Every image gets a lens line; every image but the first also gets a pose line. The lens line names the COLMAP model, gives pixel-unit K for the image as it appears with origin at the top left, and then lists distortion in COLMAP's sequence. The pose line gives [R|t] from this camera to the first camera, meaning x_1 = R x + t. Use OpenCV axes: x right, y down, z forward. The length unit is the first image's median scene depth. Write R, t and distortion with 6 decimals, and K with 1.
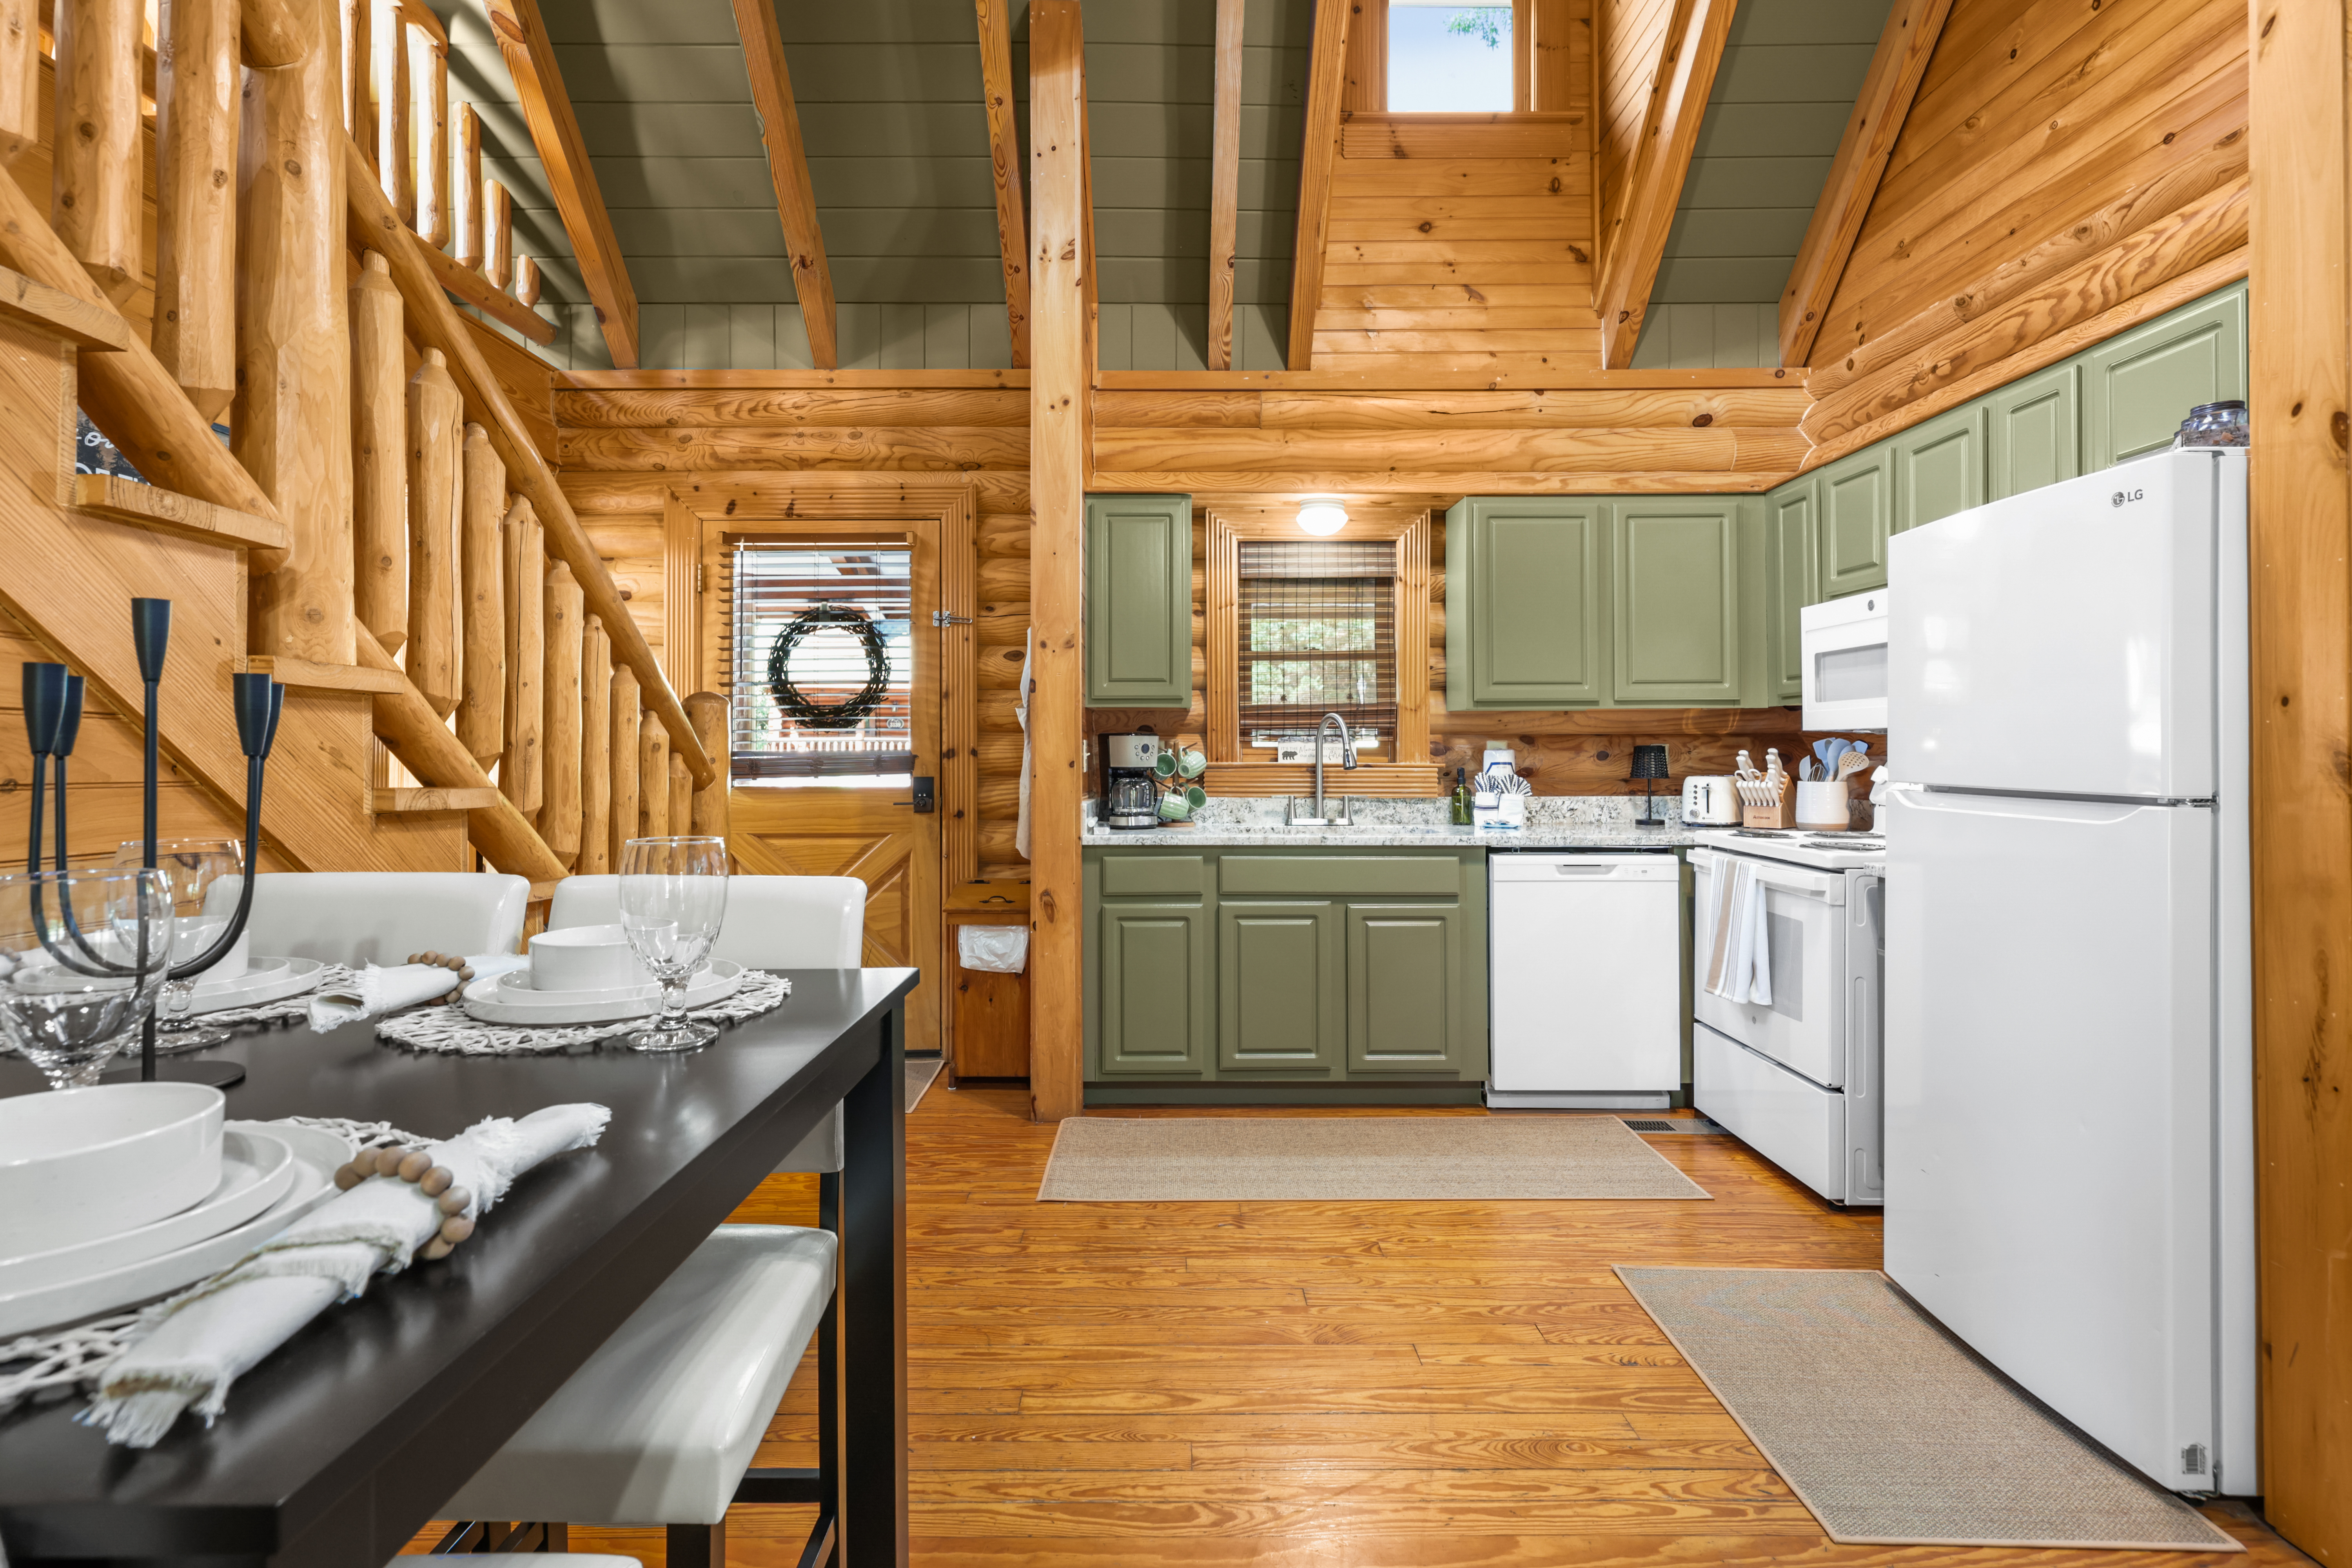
lens RADIAL K [[1136.9, 0, 1171.4], [0, 1136.9, 742.7], [0, 0, 1]] dist [-0.000296, -0.000136]
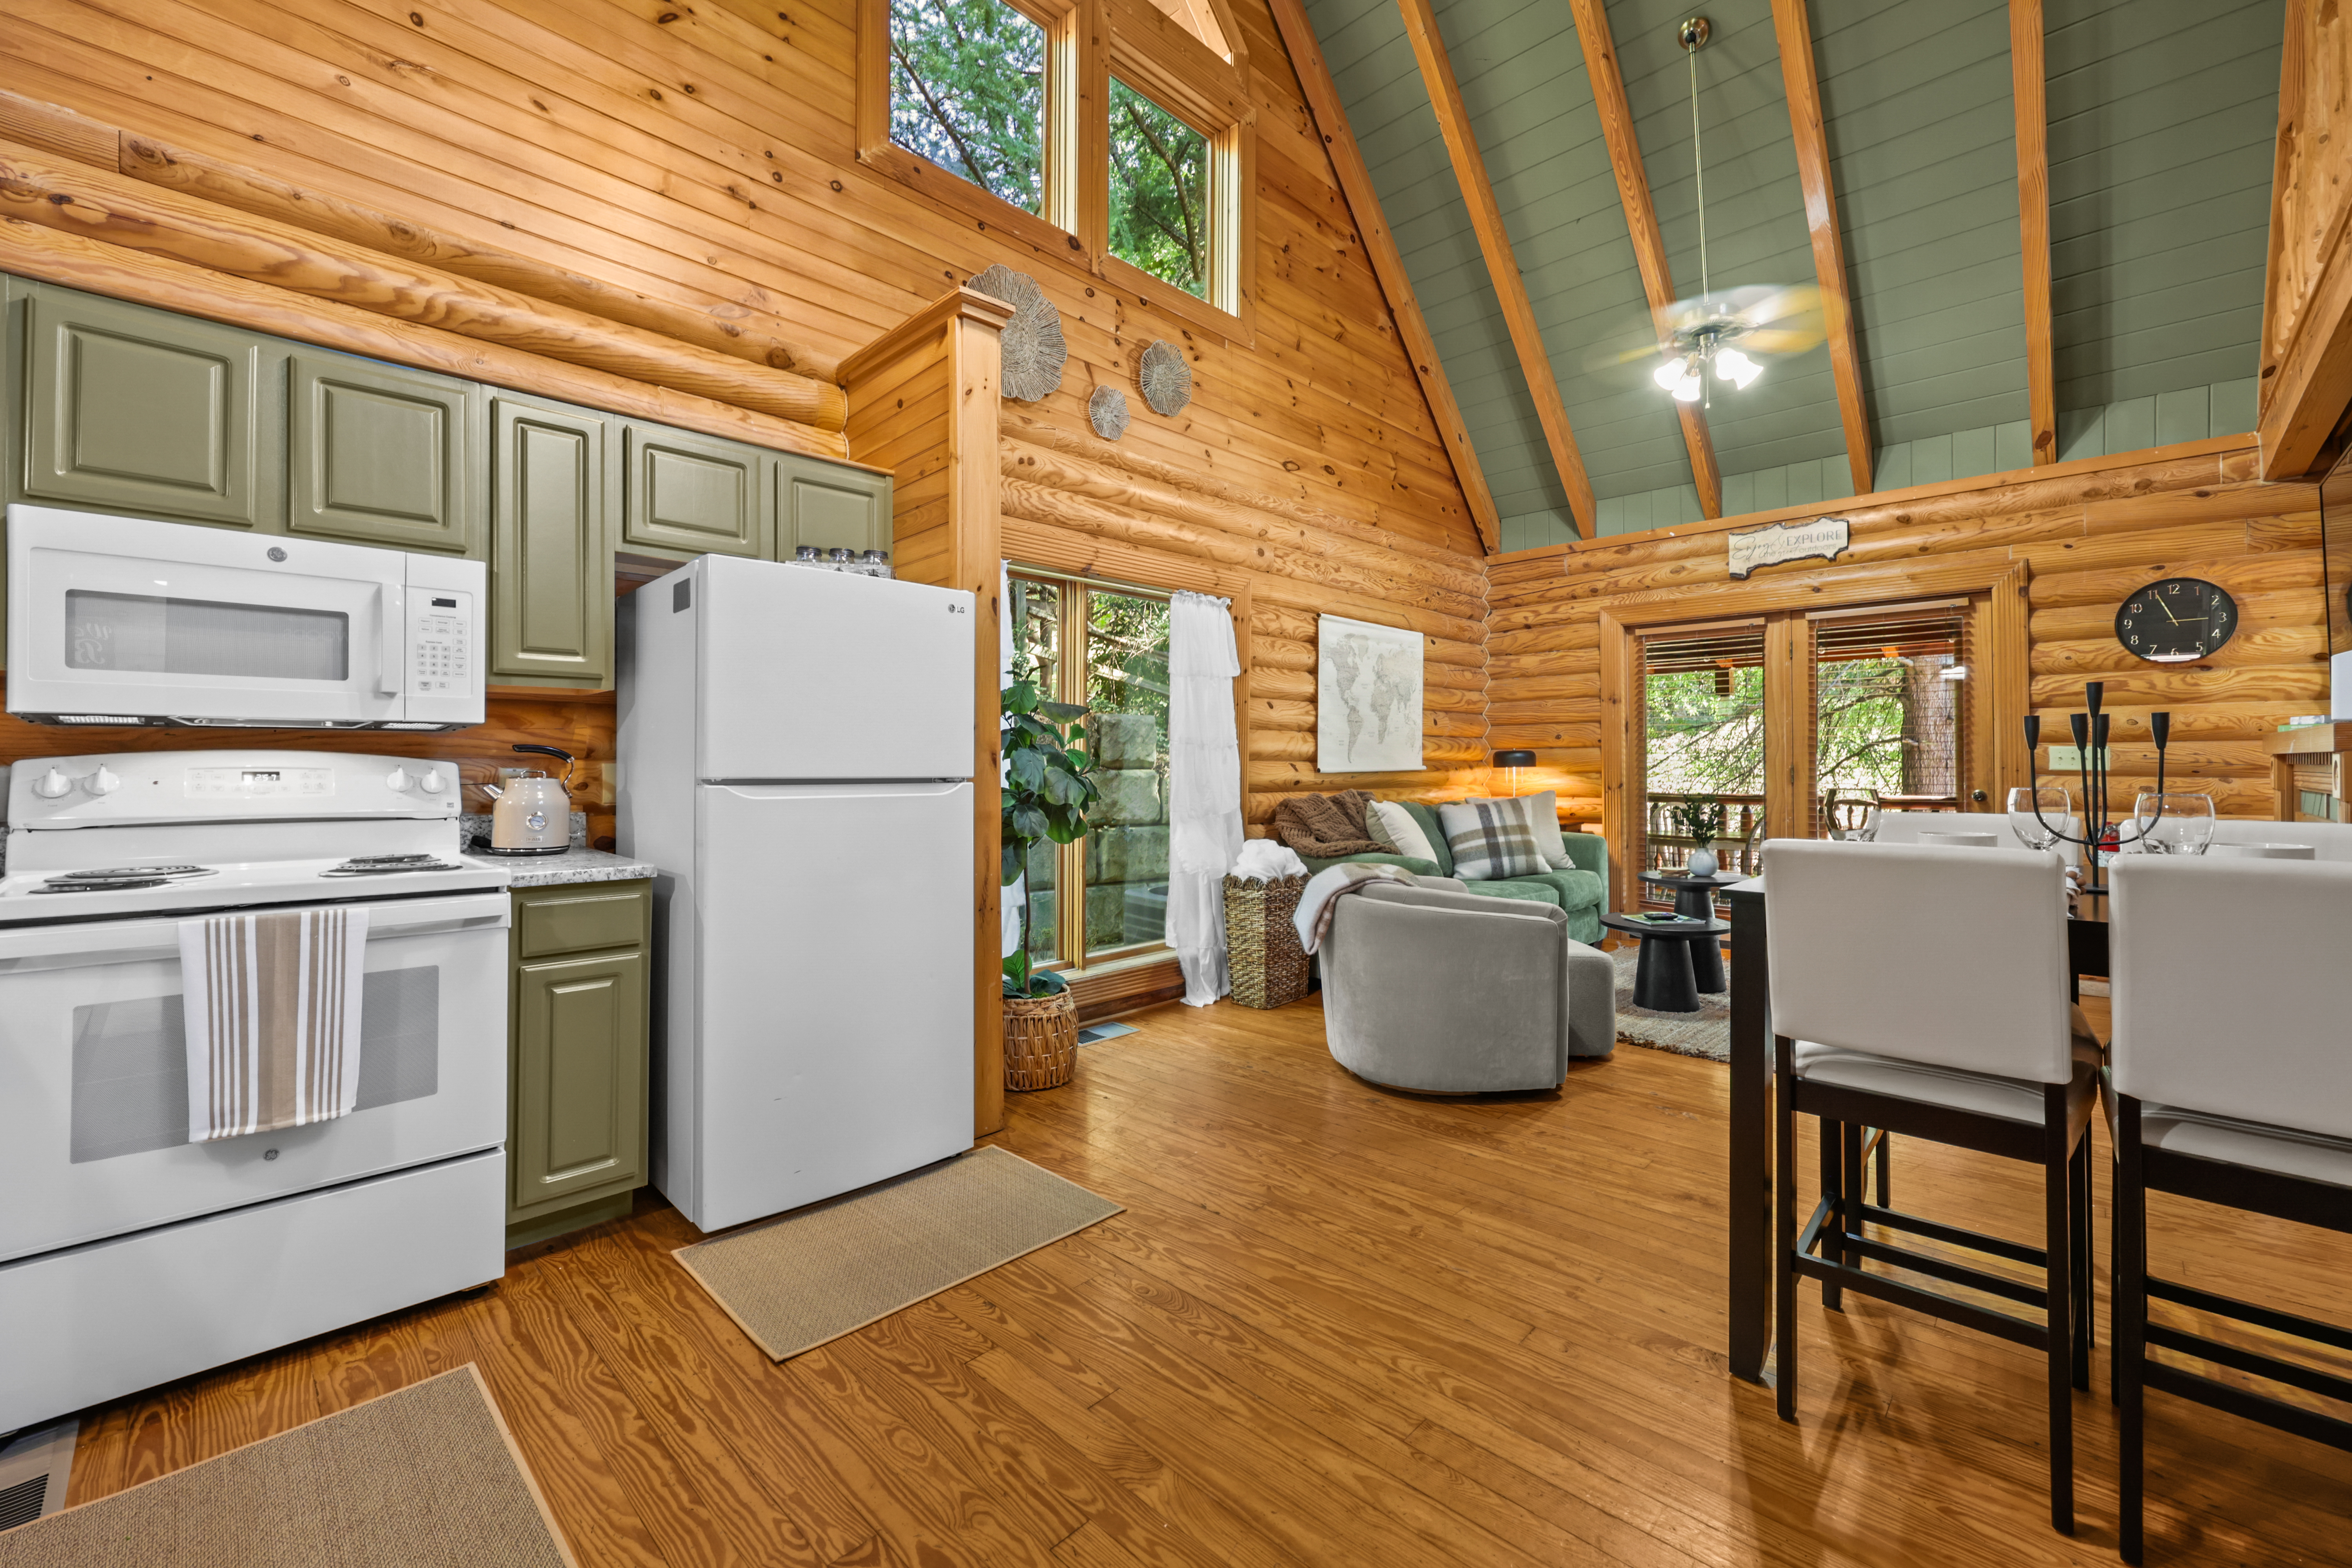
lens RADIAL K [[970.3, 0, 1174.1], [0, 970.3, 753.2], [0, 0, 1]] dist [0.000365, 0.000105]
pose [[-0.720413, 0.004426, 0.693531, -0.219934], [-0.007232, 0.999877, -0.013894, 0.013244], [-0.693508, -0.015025, -0.720293, 0.899780]]
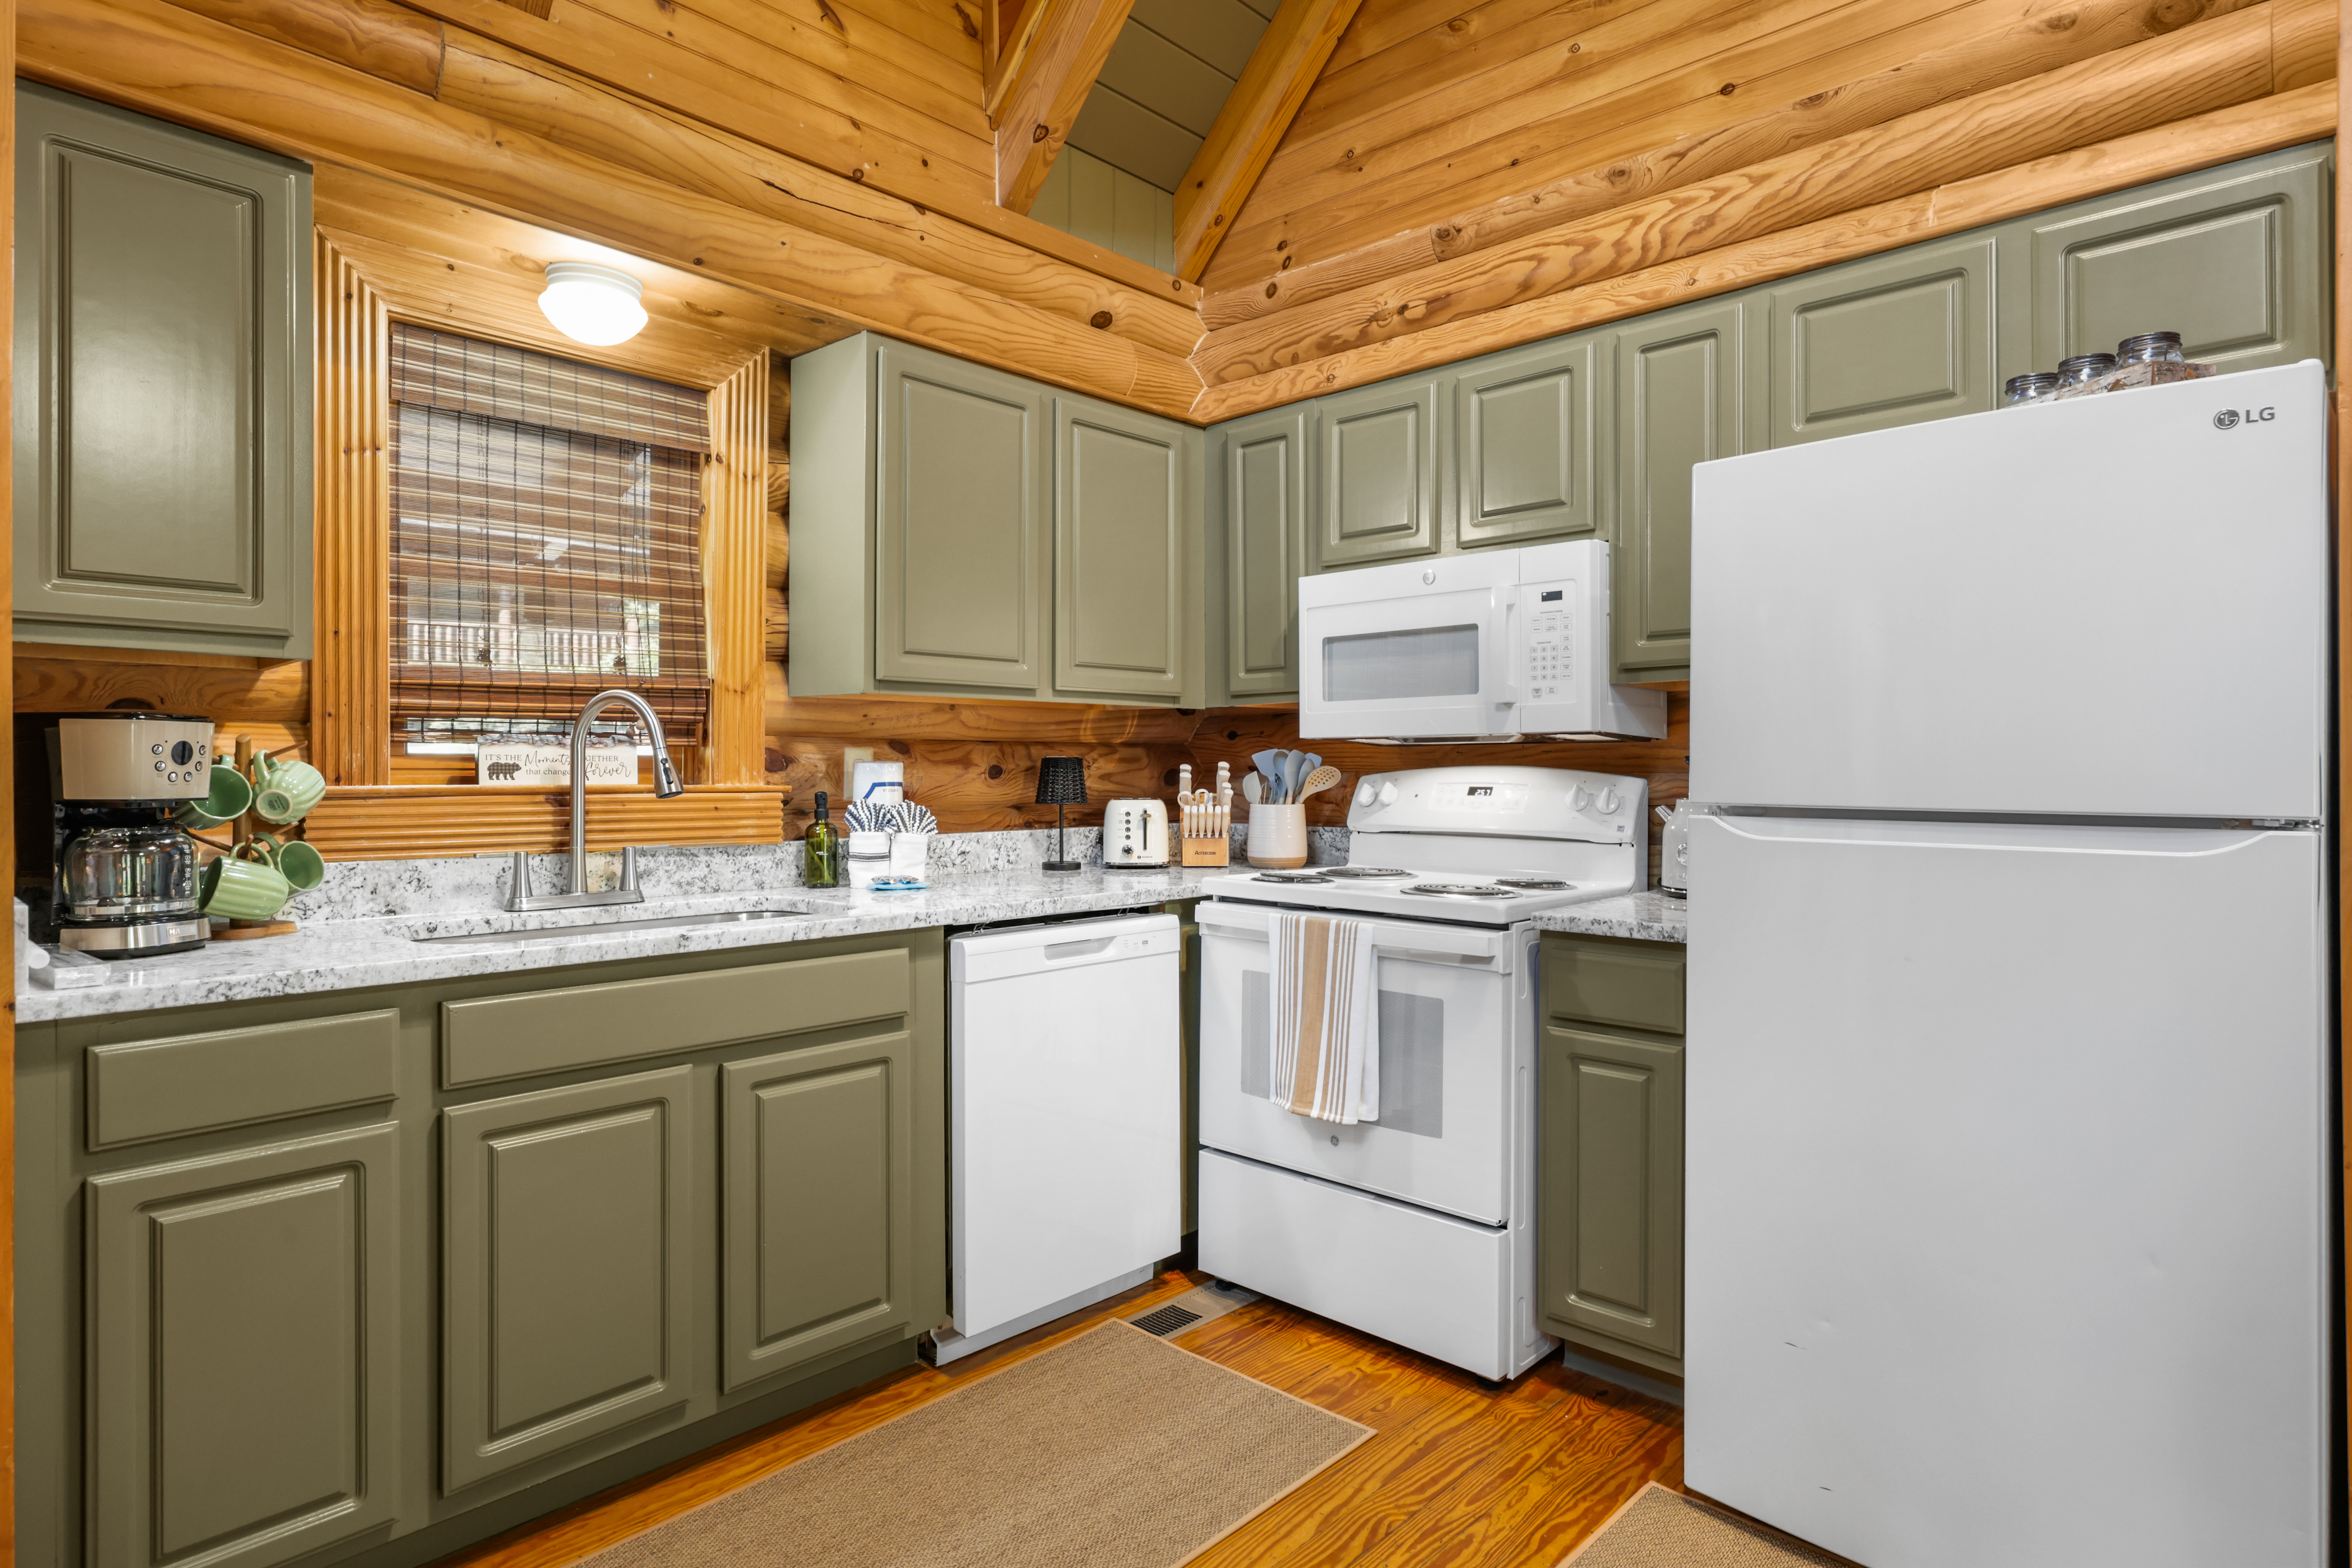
lens RADIAL K [[1261.6, 0, 1175.3], [0, 1261.6, 769.6], [0, 0, 1]] dist [-0.000385, -0.000324]
pose [[0.681510, 0.001433, 0.731808, -0.116289], [-0.005908, 0.999976, 0.003543, 0.007797], [-0.731785, -0.006738, 0.681502, 0.460749]]
